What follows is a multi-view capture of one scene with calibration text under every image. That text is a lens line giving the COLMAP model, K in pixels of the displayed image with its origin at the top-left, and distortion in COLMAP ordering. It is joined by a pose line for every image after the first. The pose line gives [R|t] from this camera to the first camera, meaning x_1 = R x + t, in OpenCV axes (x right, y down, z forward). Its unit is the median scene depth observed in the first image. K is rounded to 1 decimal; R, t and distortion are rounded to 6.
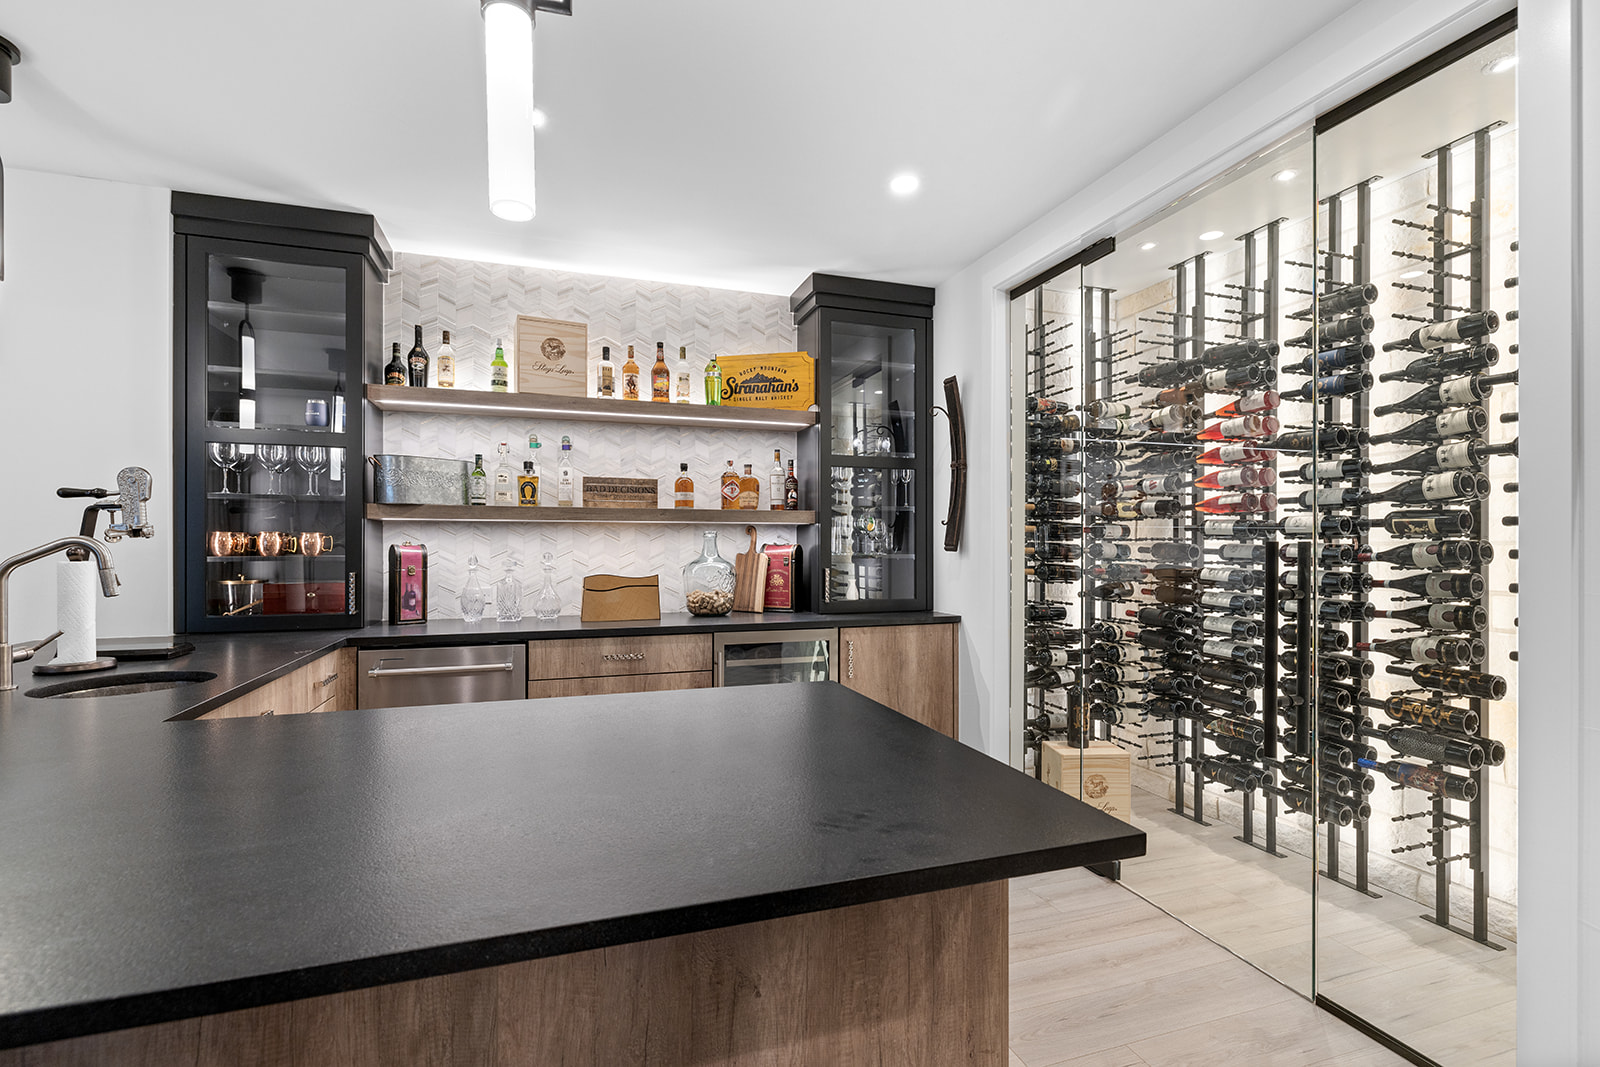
lens RADIAL K [[729.9, 0, 798.5], [0, 729.9, 555.0], [0, 0, 1]] dist [0.018326, 0.000452]
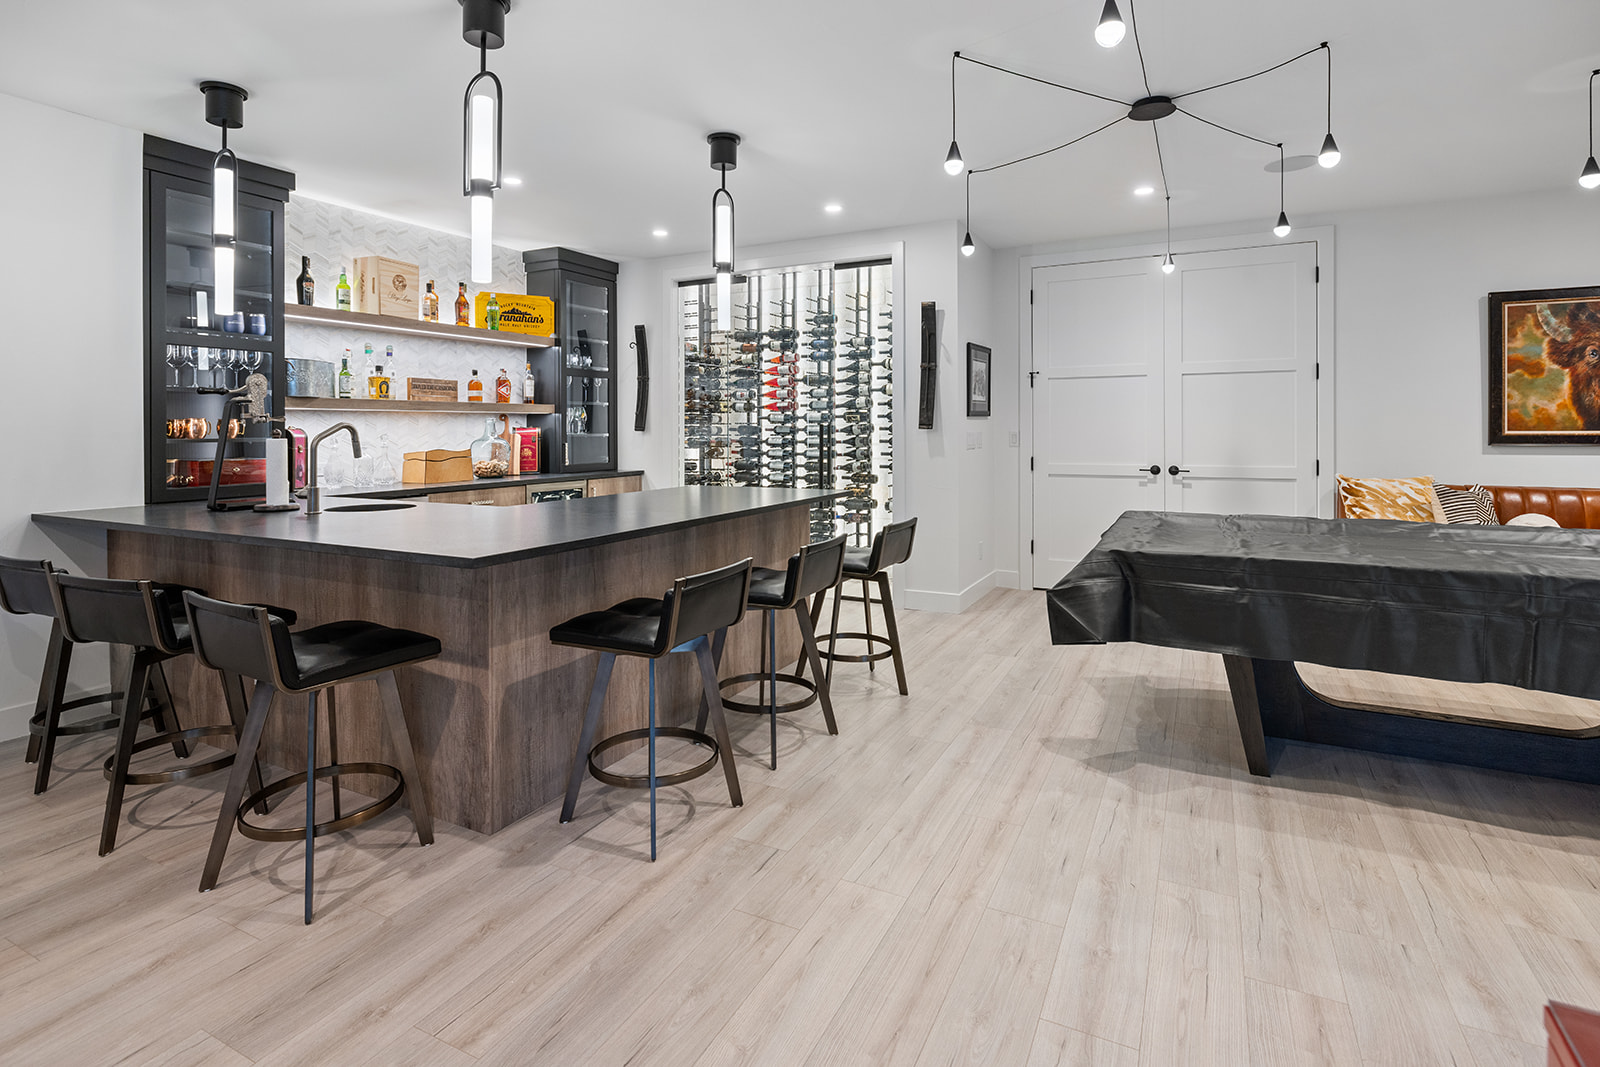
lens RADIAL K [[787.8, 0, 800.5], [0, 787.8, 531.0], [0, 0, 1]] dist [-0.000906, 0.000512]
pose [[0.714969, -0.096210, 0.692505, -0.910536], [0.017789, 0.992669, 0.119546, 0.014381], [-0.698930, -0.073153, 0.711439, -0.625315]]
